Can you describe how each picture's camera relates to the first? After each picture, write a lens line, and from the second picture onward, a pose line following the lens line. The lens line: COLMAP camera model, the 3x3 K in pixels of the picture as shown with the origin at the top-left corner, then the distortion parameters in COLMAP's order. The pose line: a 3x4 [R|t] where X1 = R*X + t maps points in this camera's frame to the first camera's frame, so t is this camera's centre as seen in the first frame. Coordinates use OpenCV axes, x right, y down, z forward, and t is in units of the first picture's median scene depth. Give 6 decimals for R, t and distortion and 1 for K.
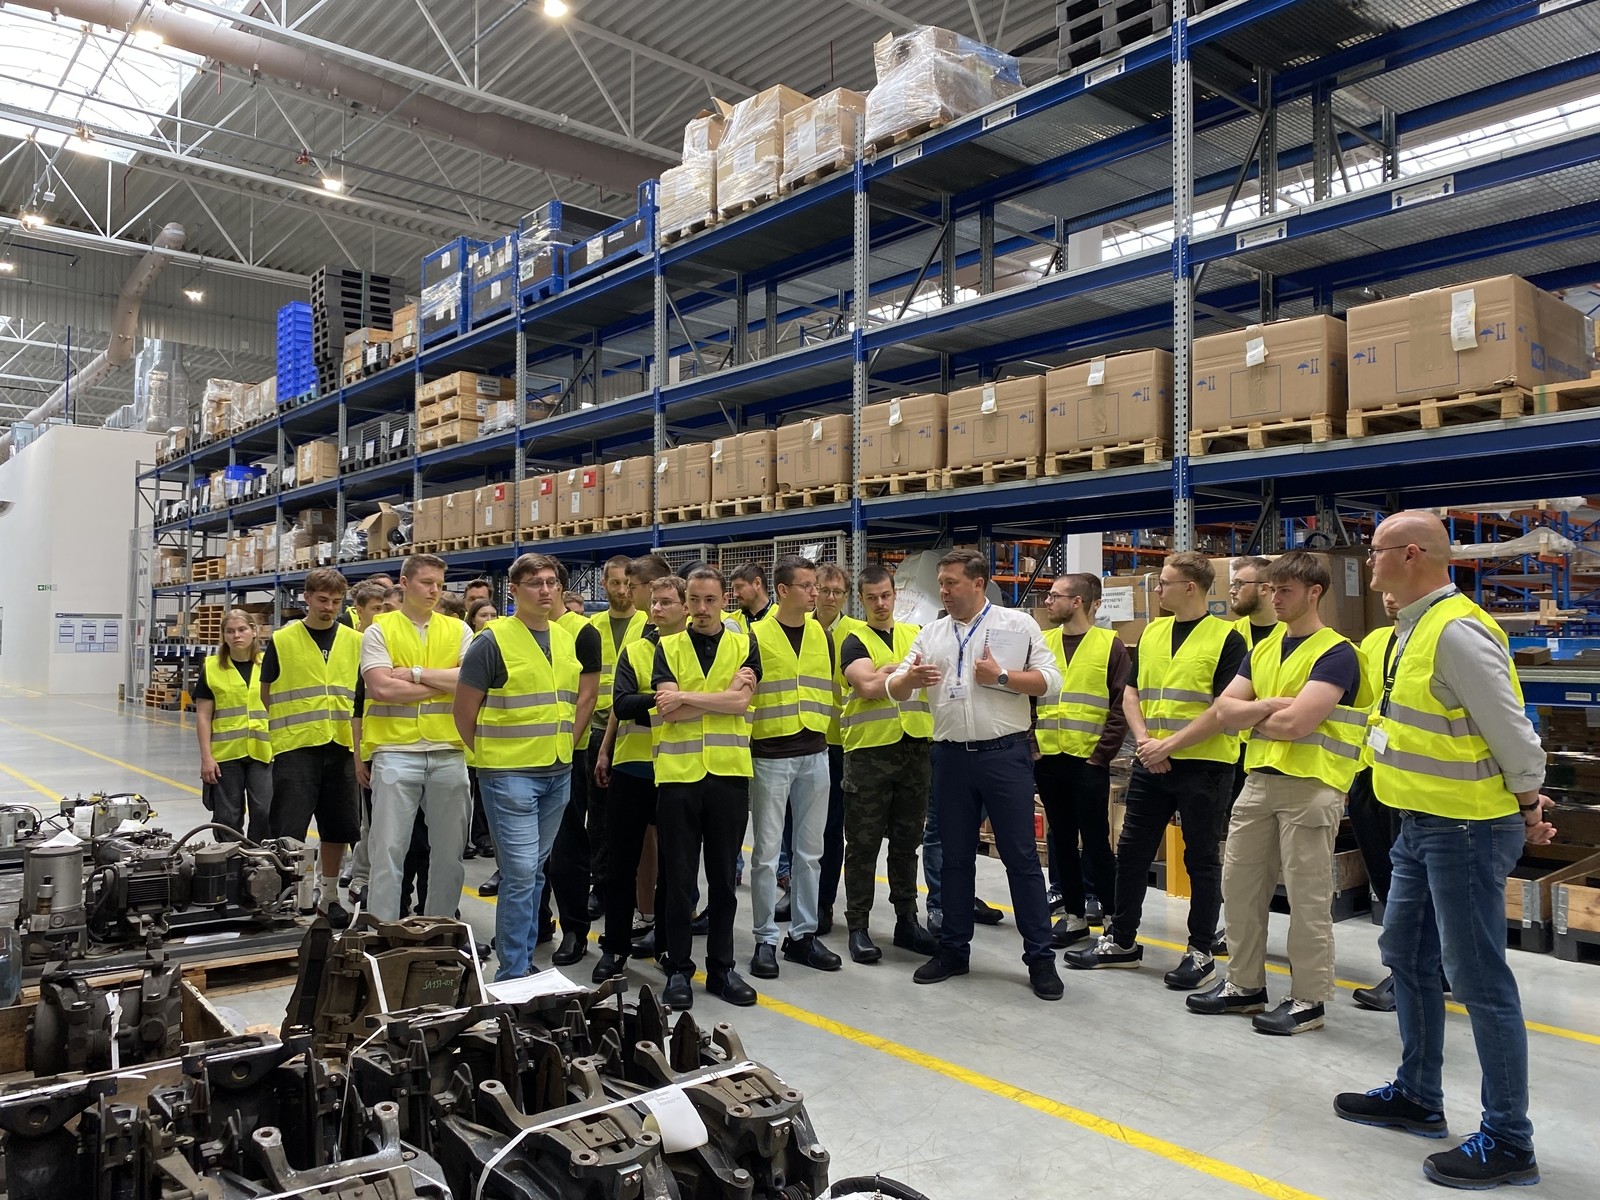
lens RADIAL K [[1228.4, 0, 800.0], [0, 1228.4, 600.0], [0, 0, 1]] dist [0.000711, 0.000050]
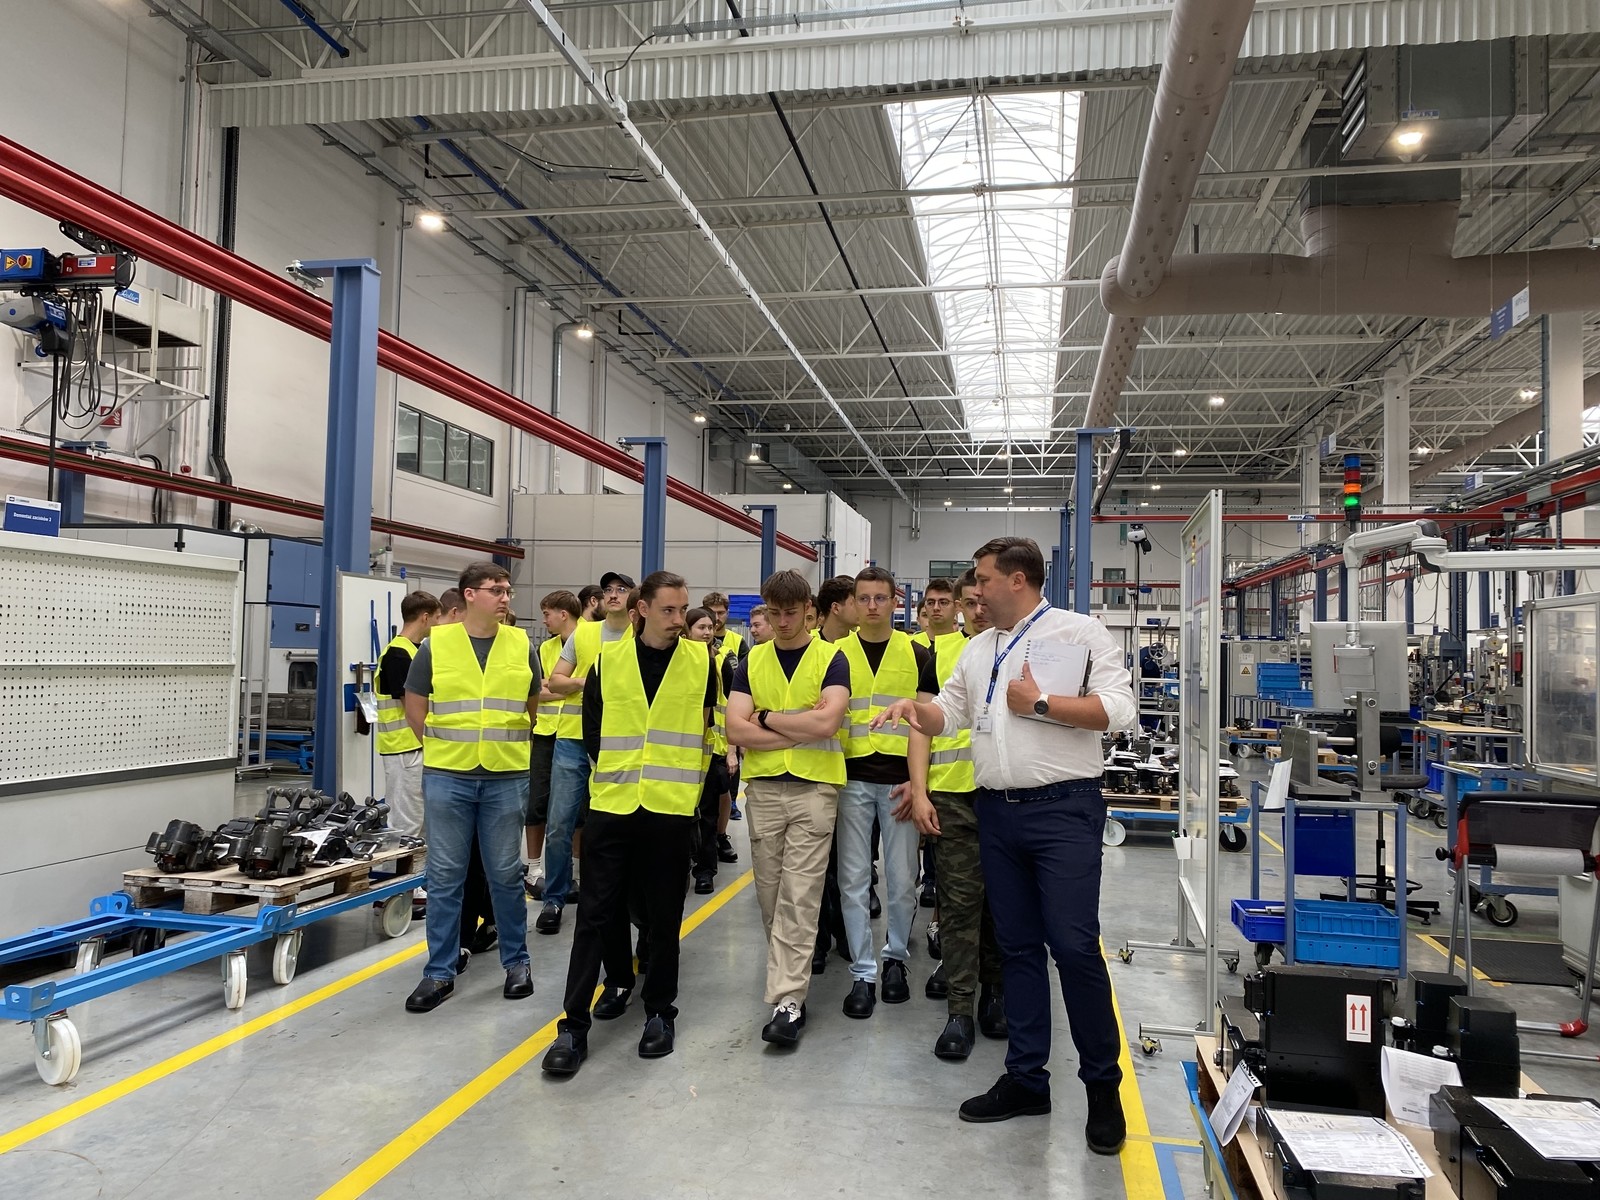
lens RADIAL K [[1228.4, 0, 800.0], [0, 1228.4, 600.0], [0, 0, 1]] dist [0.000711, 0.000050]
pose [[0.638719, -0.039069, -0.768448, 0.642022], [0.015875, 0.999167, -0.037605, 0.025567], [0.769276, 0.011820, 0.638807, 0.416567]]
